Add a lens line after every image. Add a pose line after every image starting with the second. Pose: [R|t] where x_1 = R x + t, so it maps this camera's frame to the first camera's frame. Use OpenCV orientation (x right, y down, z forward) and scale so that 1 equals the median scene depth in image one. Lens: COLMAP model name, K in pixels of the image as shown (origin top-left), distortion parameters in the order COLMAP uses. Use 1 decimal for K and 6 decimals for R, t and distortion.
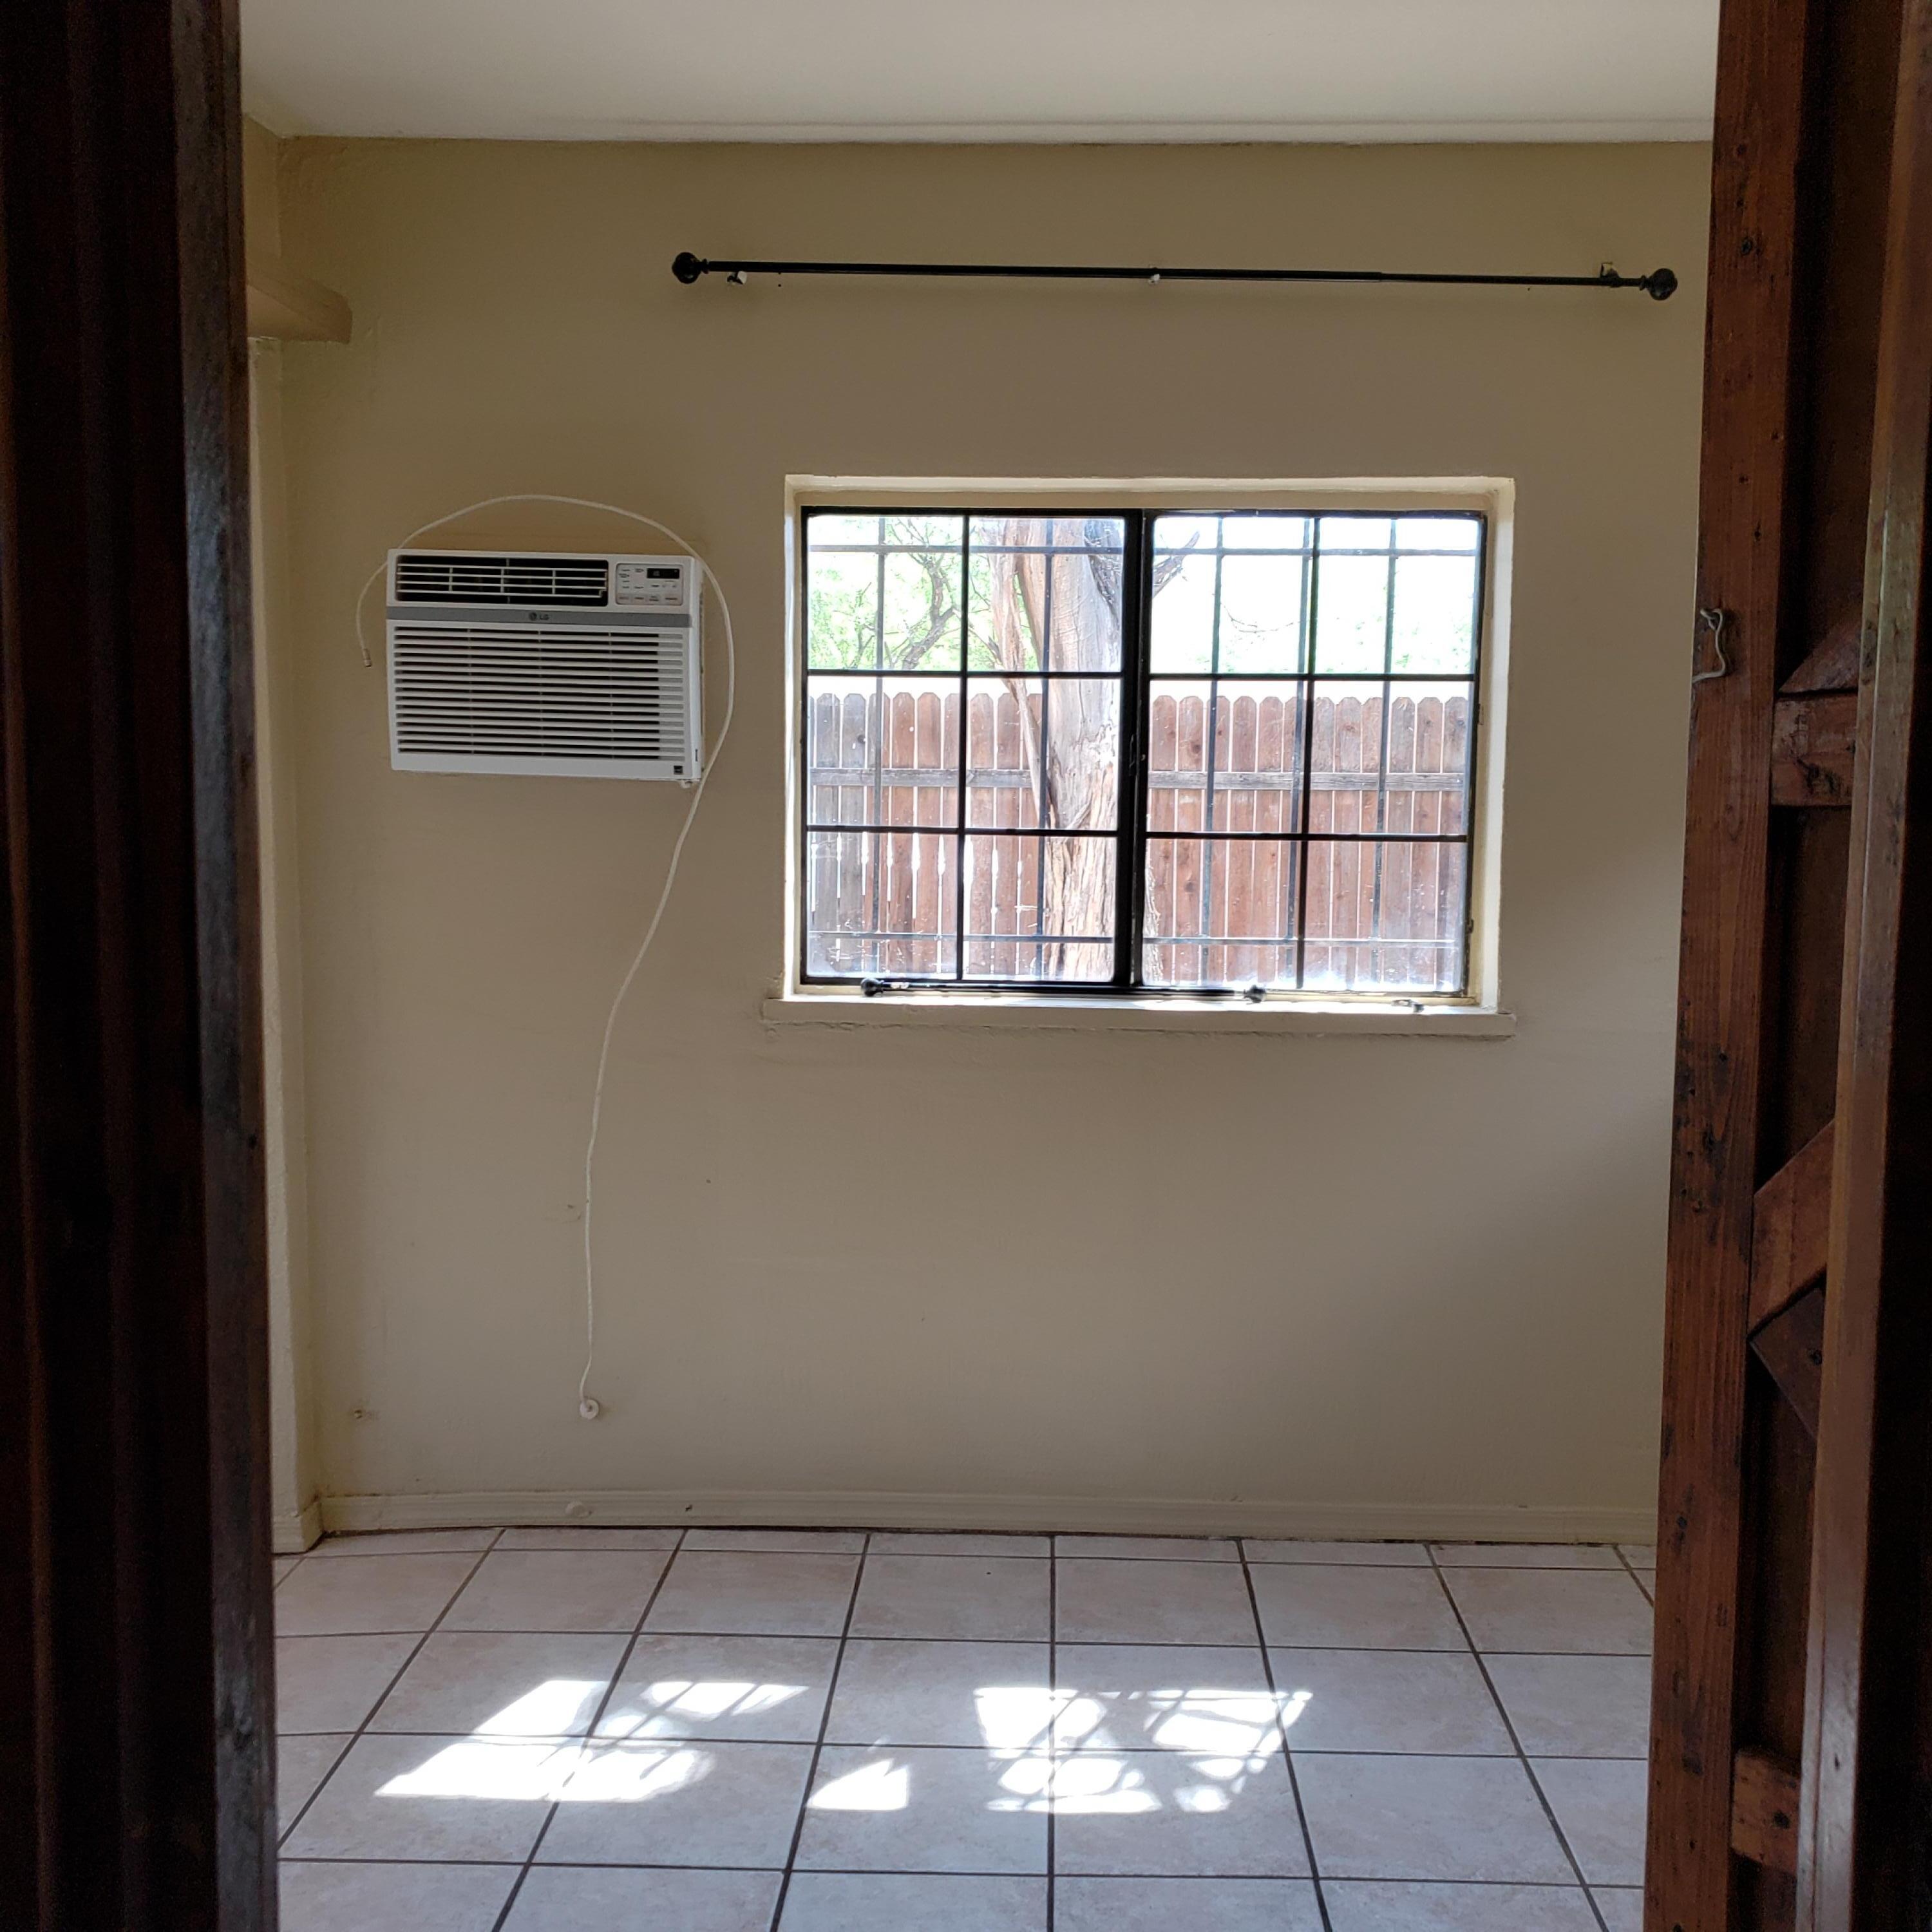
lens RADIAL K [[1997.9, 0, 981.4], [0, 1997.9, 996.8], [0, 0, 1]] dist [0.019942, -0.010890]
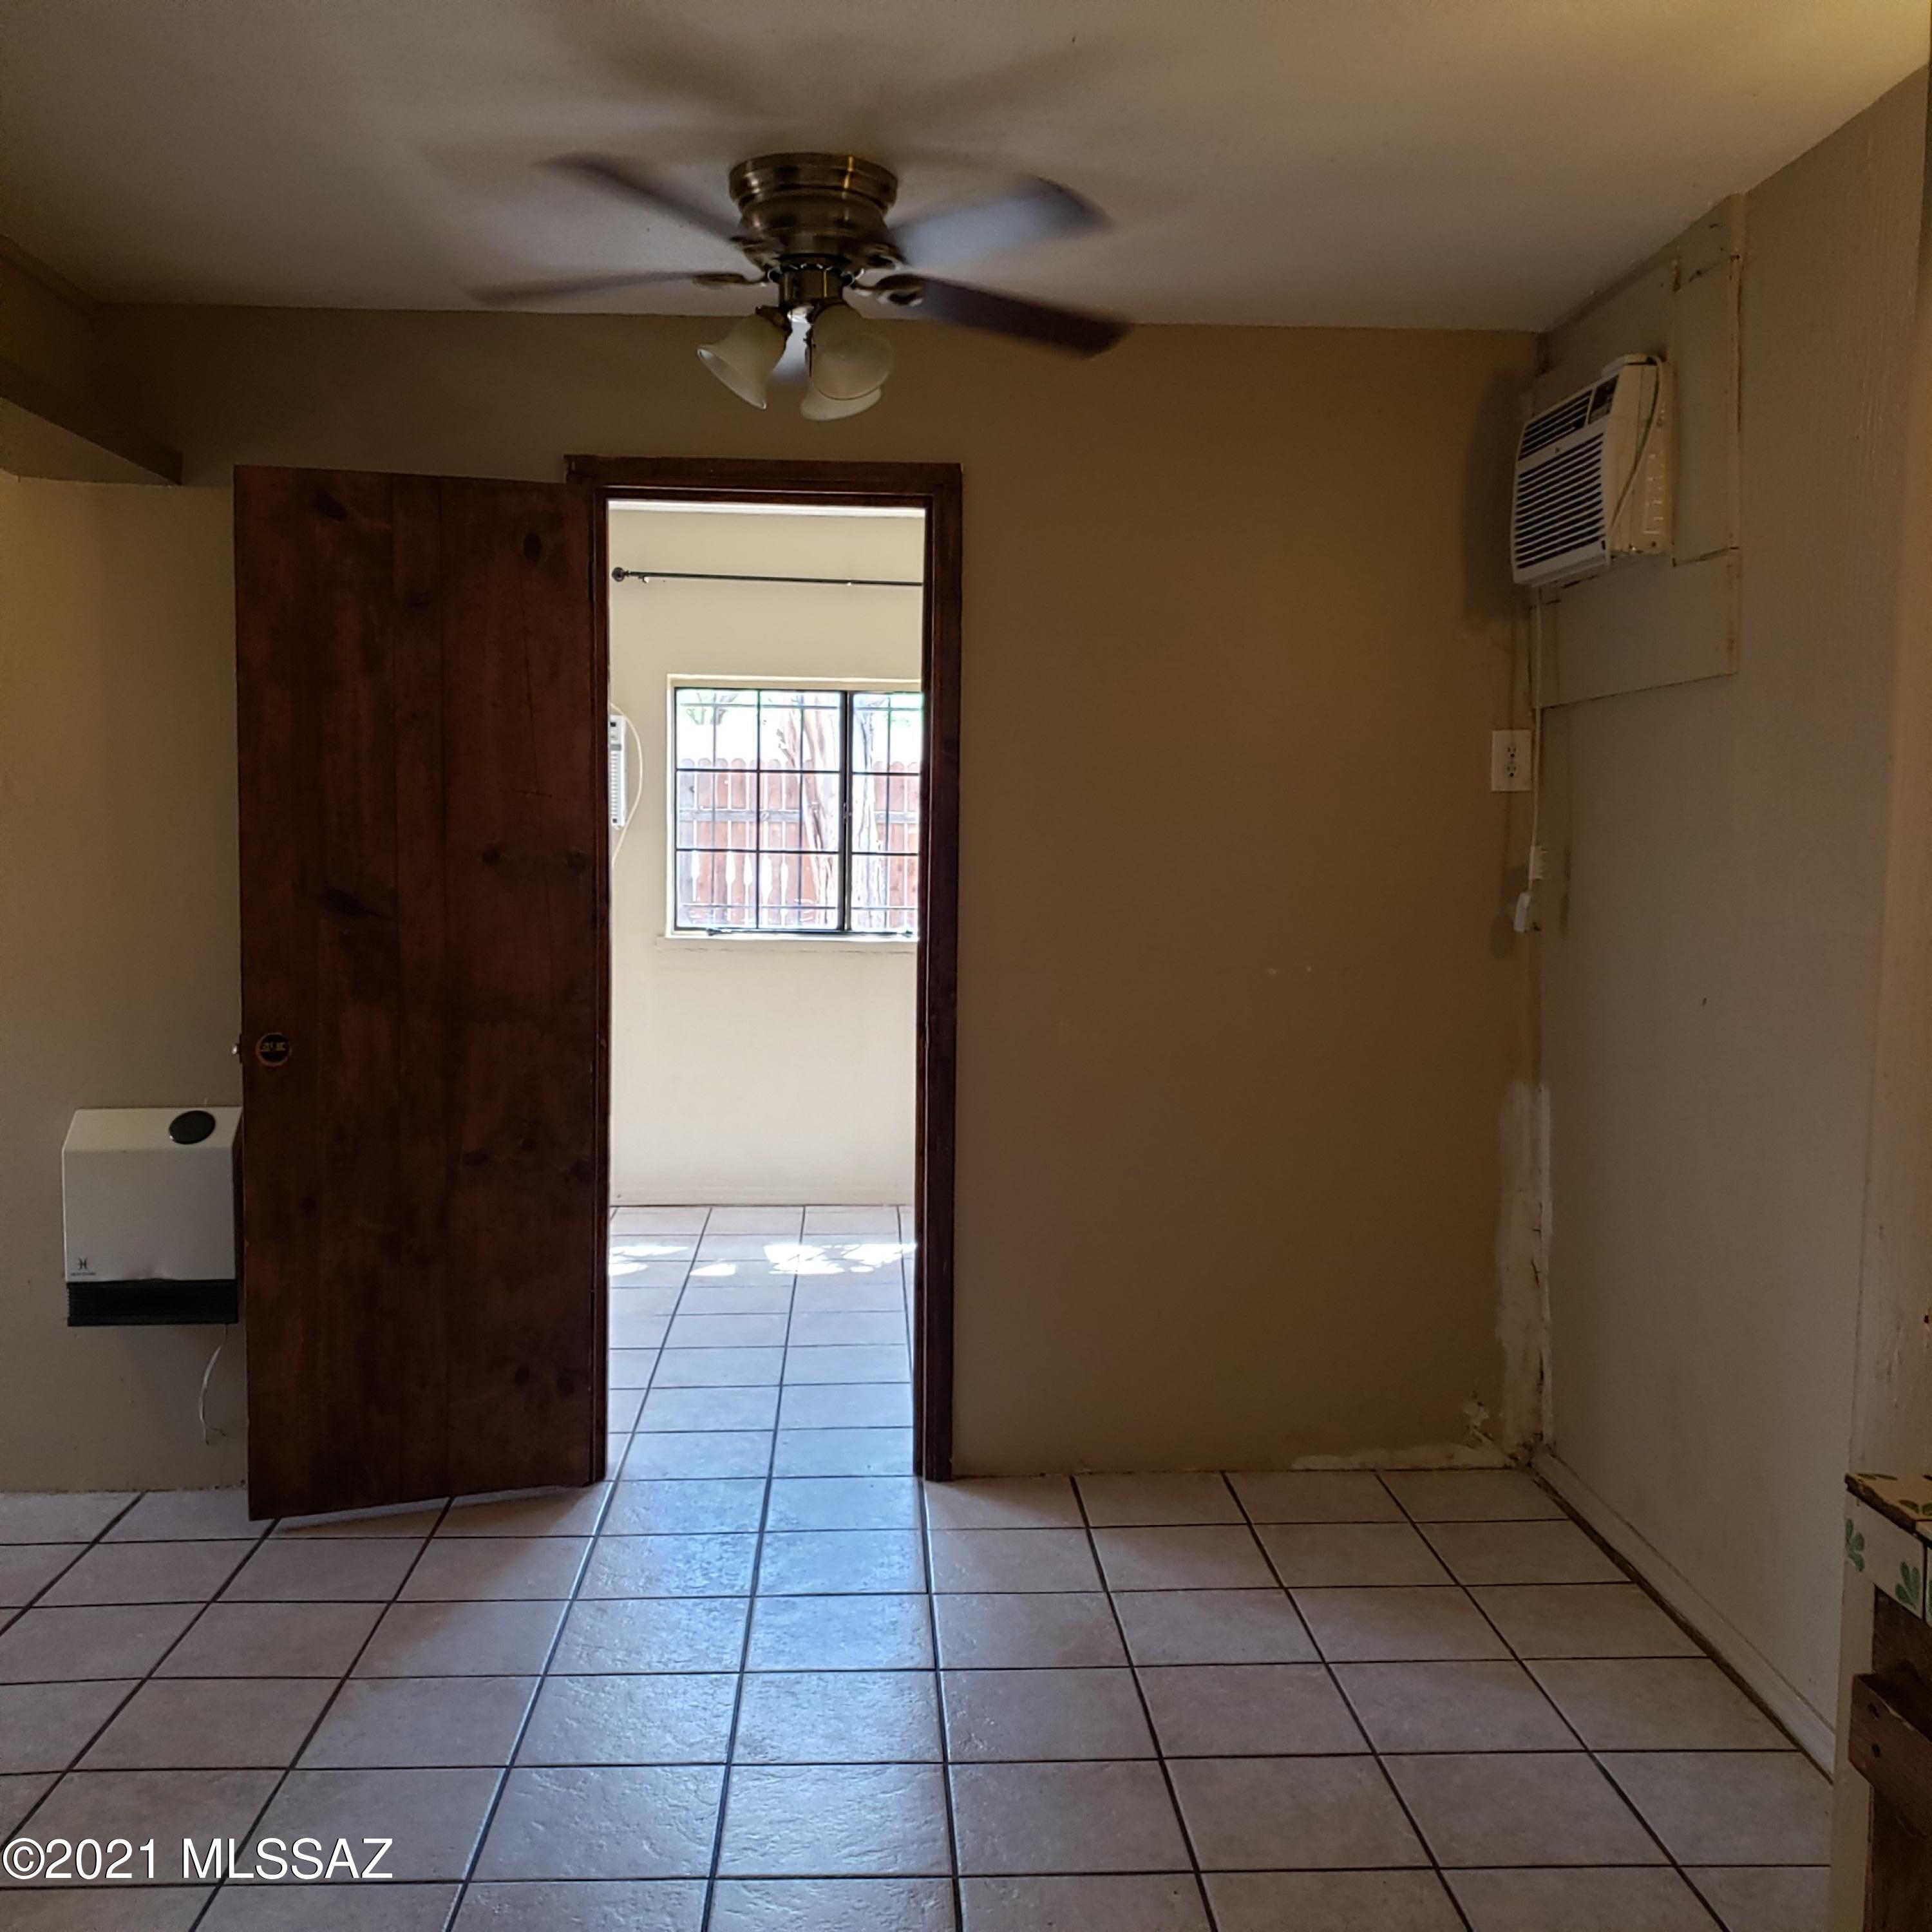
lens RADIAL K [[1992.1, 0, 946.7], [0, 1992.1, 977.7], [0, 0, 1]] dist [0.172724, -0.420023]
pose [[0.996836, -0.004507, 0.079354, 0.018569], [0.006085, 0.999788, -0.019652, 0.079720], [-0.079248, 0.020073, 0.996653, -0.951360]]
